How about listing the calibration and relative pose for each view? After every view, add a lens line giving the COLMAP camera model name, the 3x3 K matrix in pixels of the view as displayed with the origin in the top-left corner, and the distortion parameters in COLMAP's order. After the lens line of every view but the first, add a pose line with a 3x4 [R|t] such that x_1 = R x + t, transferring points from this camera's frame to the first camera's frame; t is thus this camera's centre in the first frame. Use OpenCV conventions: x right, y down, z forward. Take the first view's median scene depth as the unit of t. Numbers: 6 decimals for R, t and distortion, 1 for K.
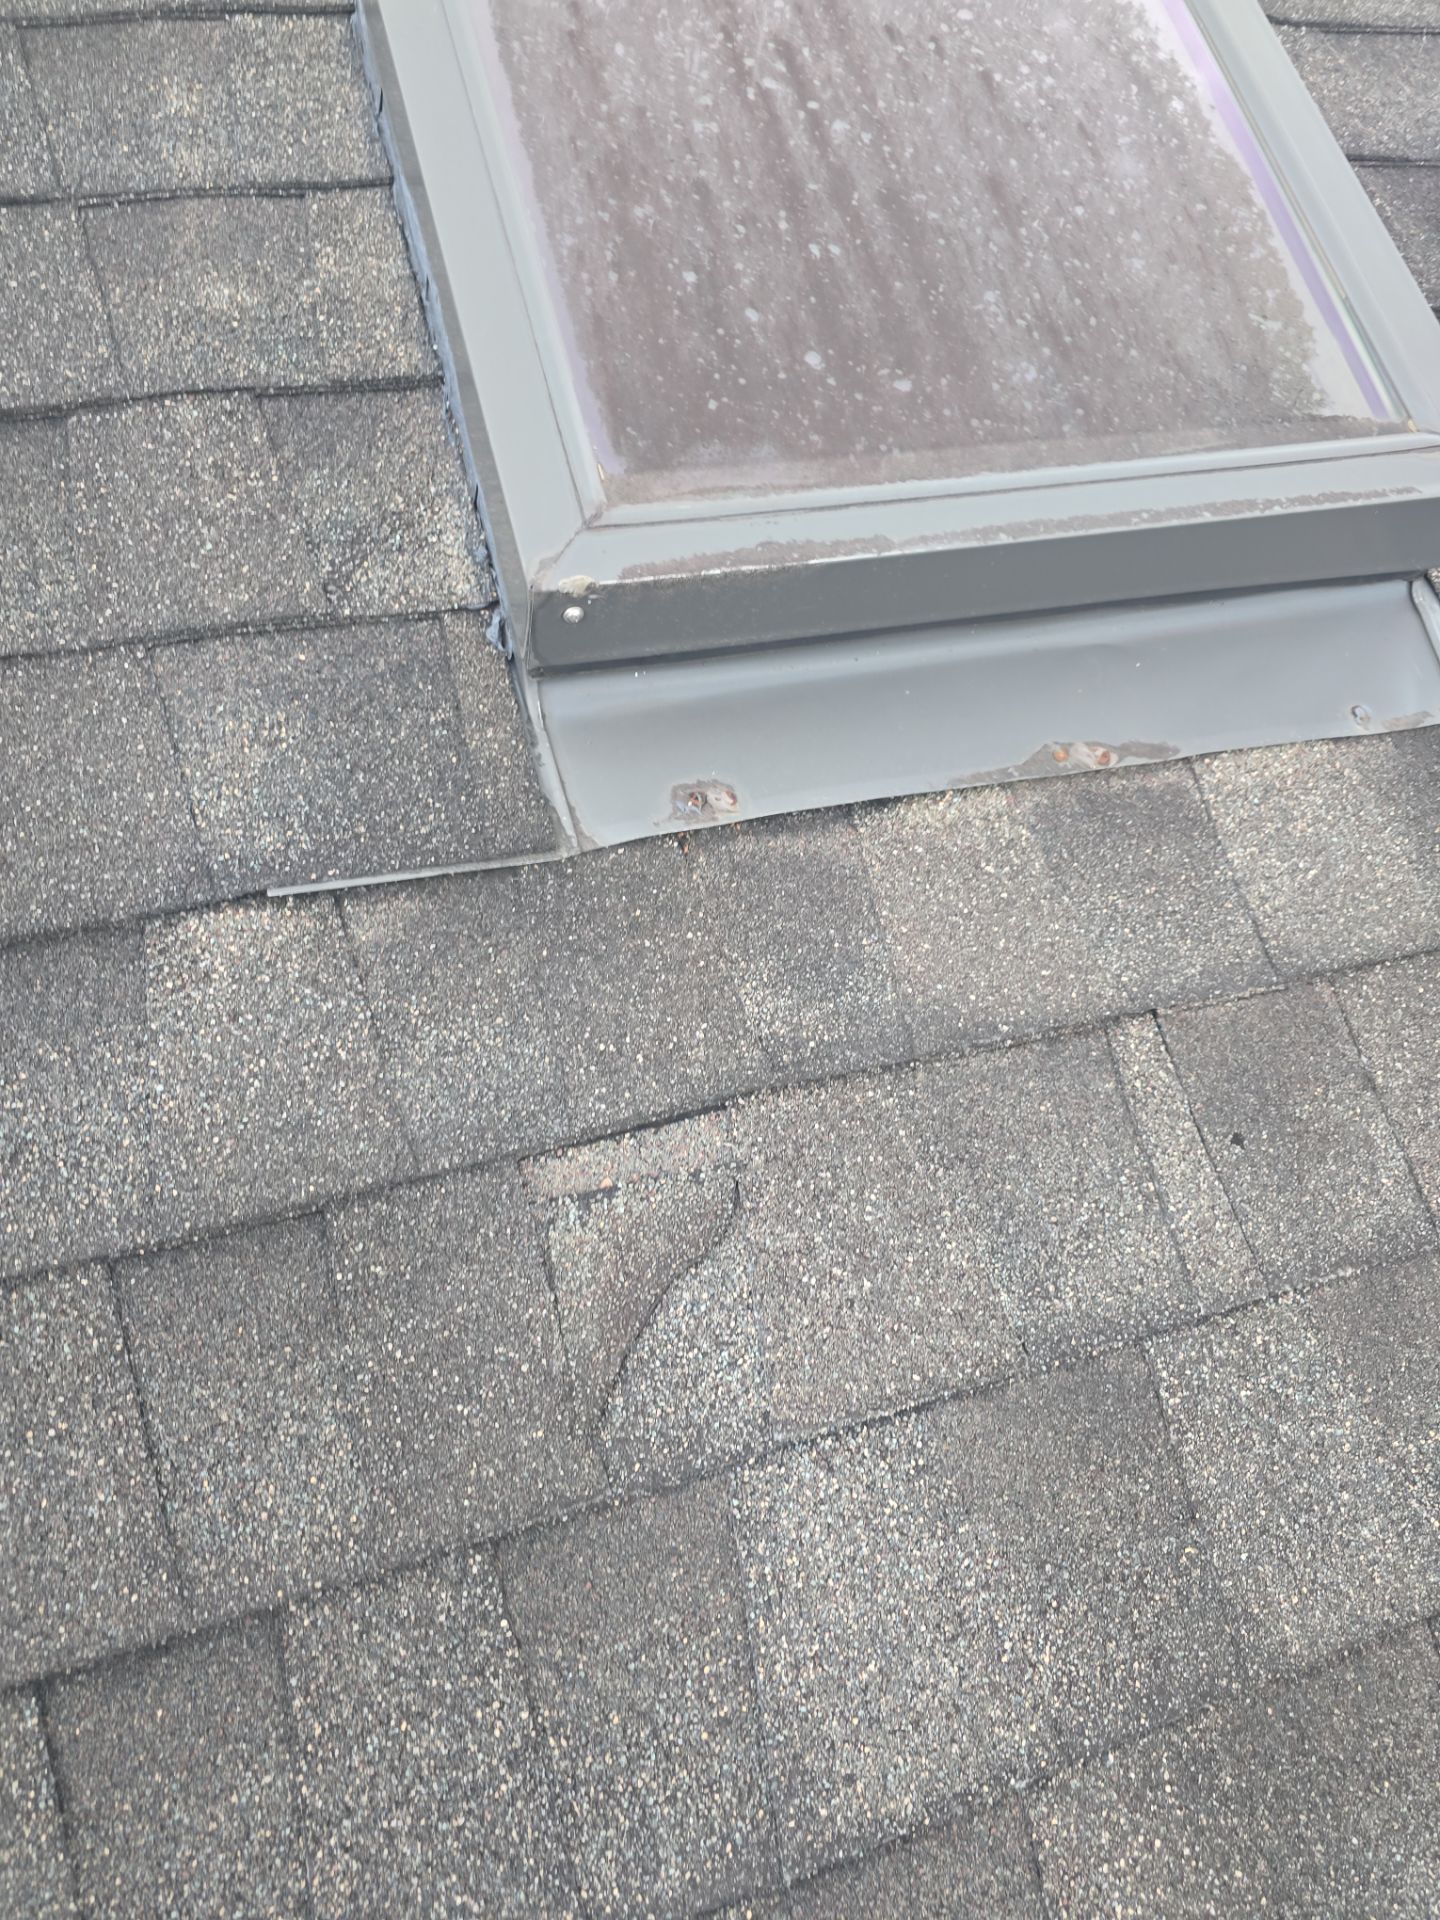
lens RADIAL K [[1303.9, 0, 730.9], [0, 1303.9, 938.3], [0, 0, 1]] dist [0.044189, -0.042210]
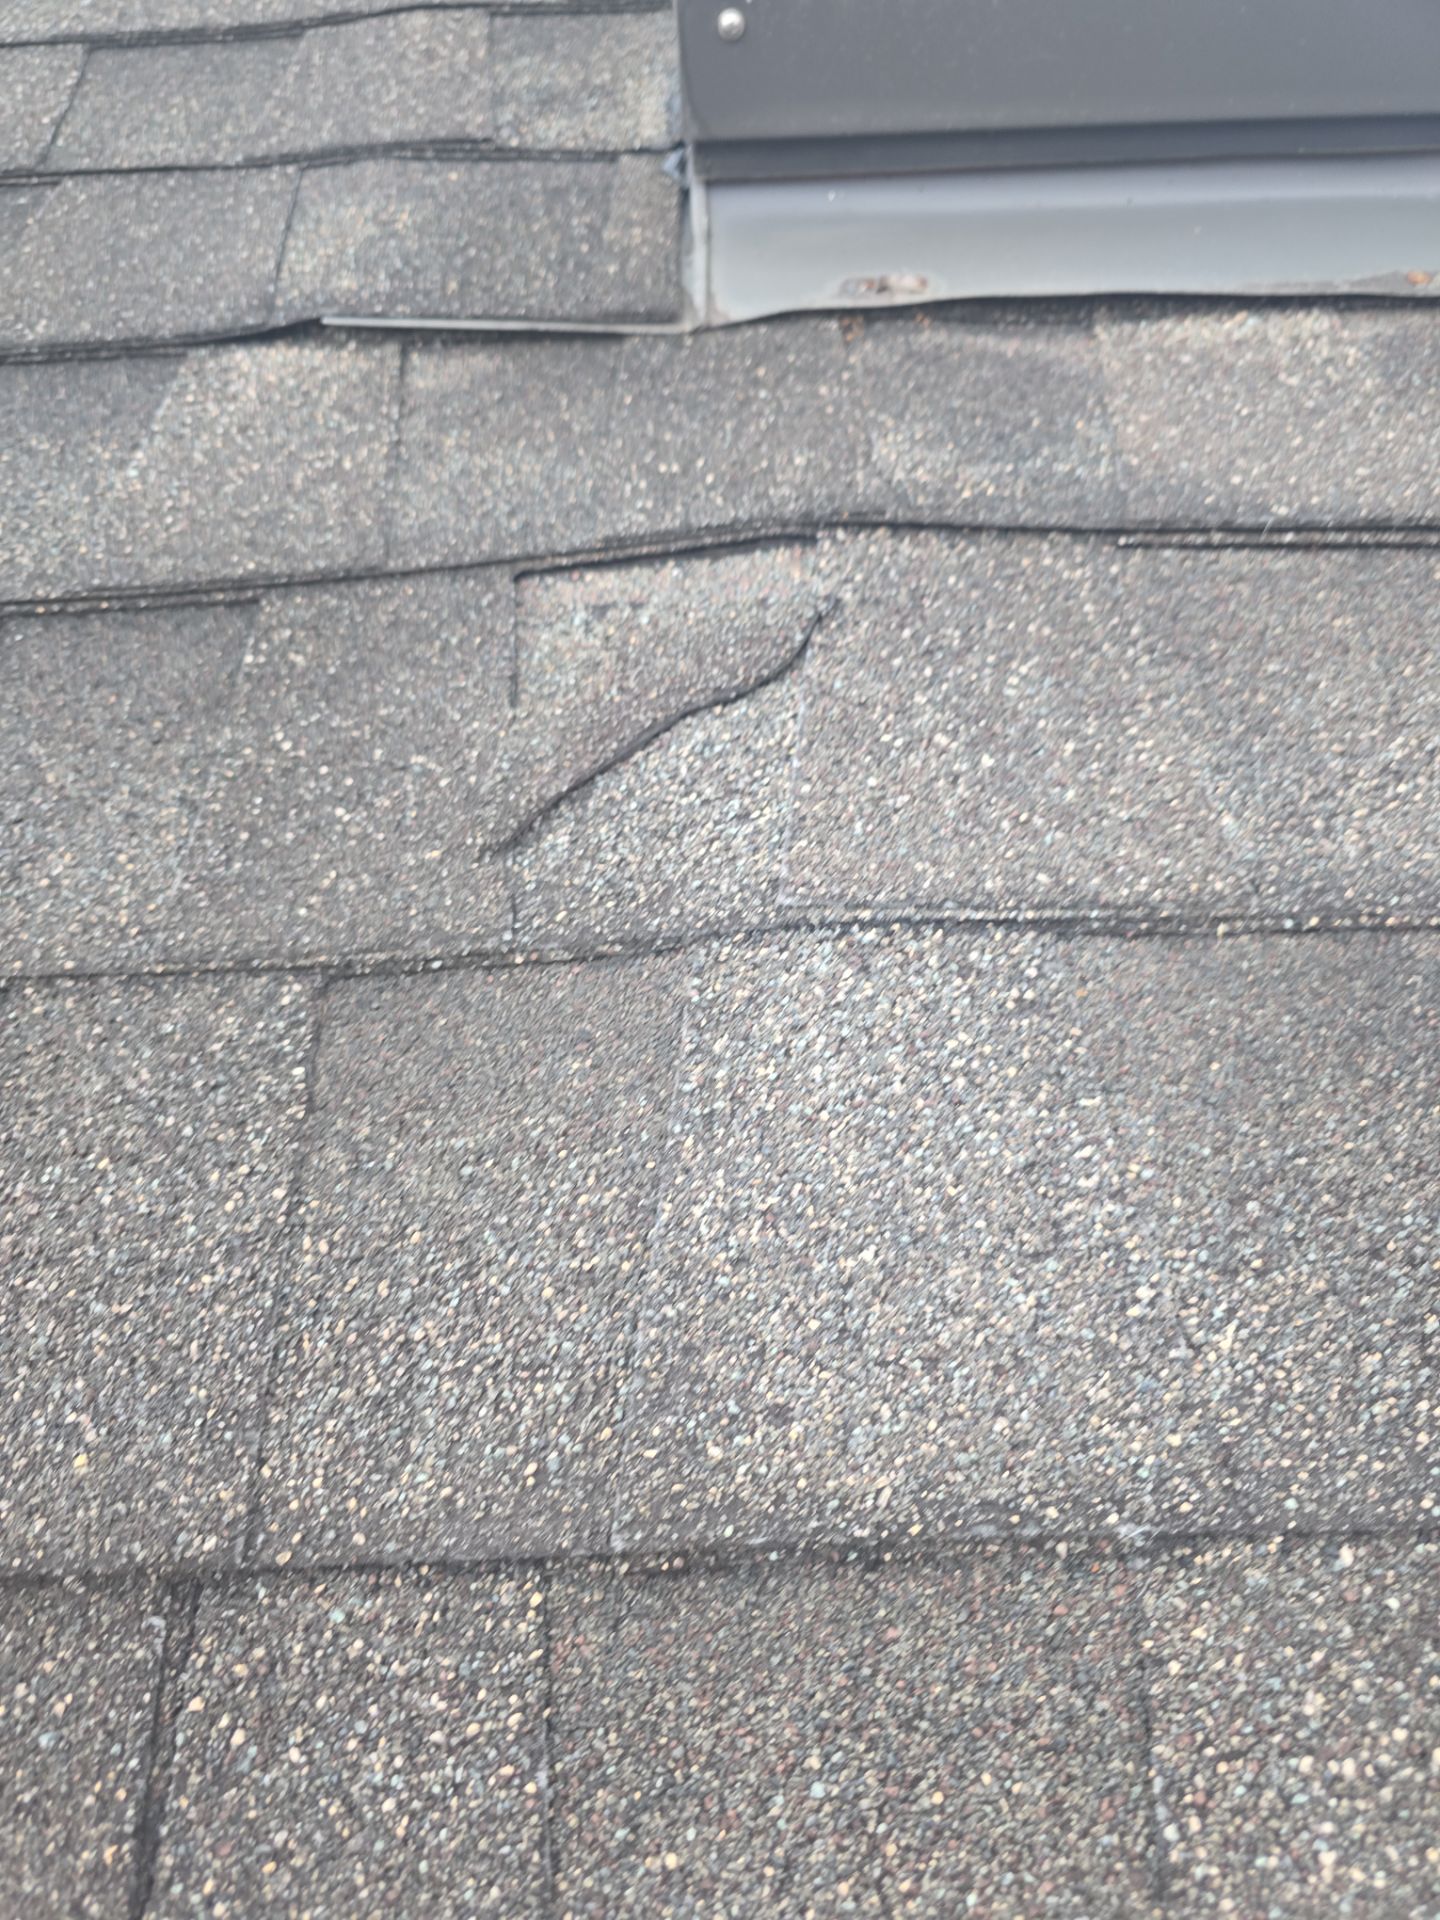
lens RADIAL K [[1337.5, 0, 745.6], [0, 1337.5, 961.5], [0, 0, 1]] dist [0.029904, -0.047759]
pose [[0.945748, 0.077305, -0.315570, 0.201610], [-0.151564, 0.964096, -0.218053, 0.507768], [0.287383, 0.254052, 0.923509, 0.399329]]
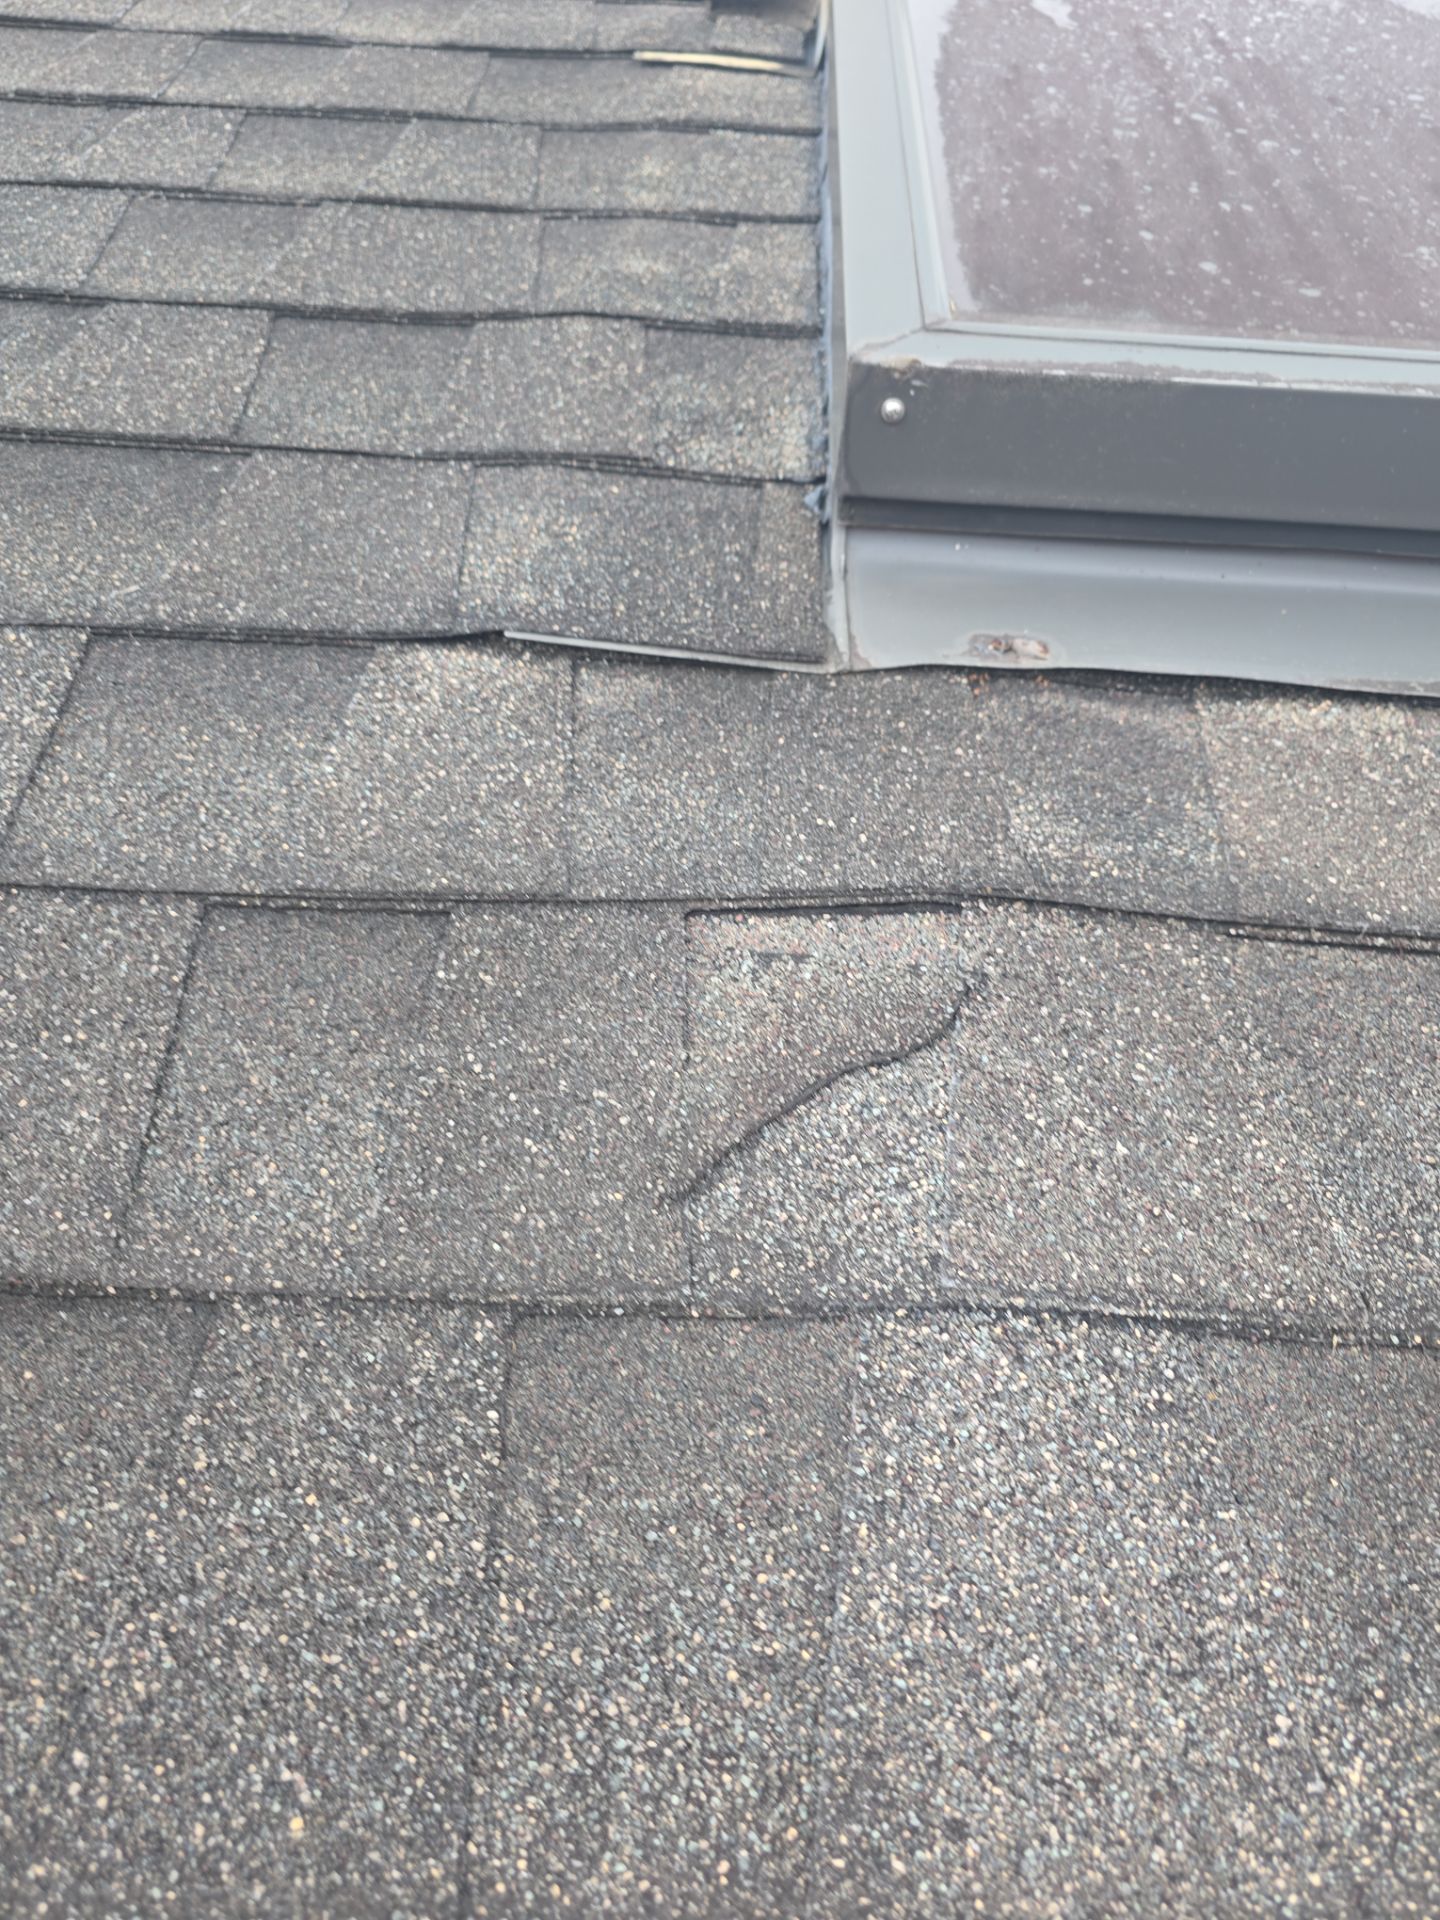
lens RADIAL K [[1310.6, 0, 742.8], [0, 1310.6, 960.5], [0, 0, 1]] dist [0.039381, -0.046417]
pose [[0.946493, 0.133079, -0.294009, 0.104808], [-0.223685, 0.927210, -0.300412, 0.420564], [0.232630, 0.350103, 0.907365, 0.289426]]
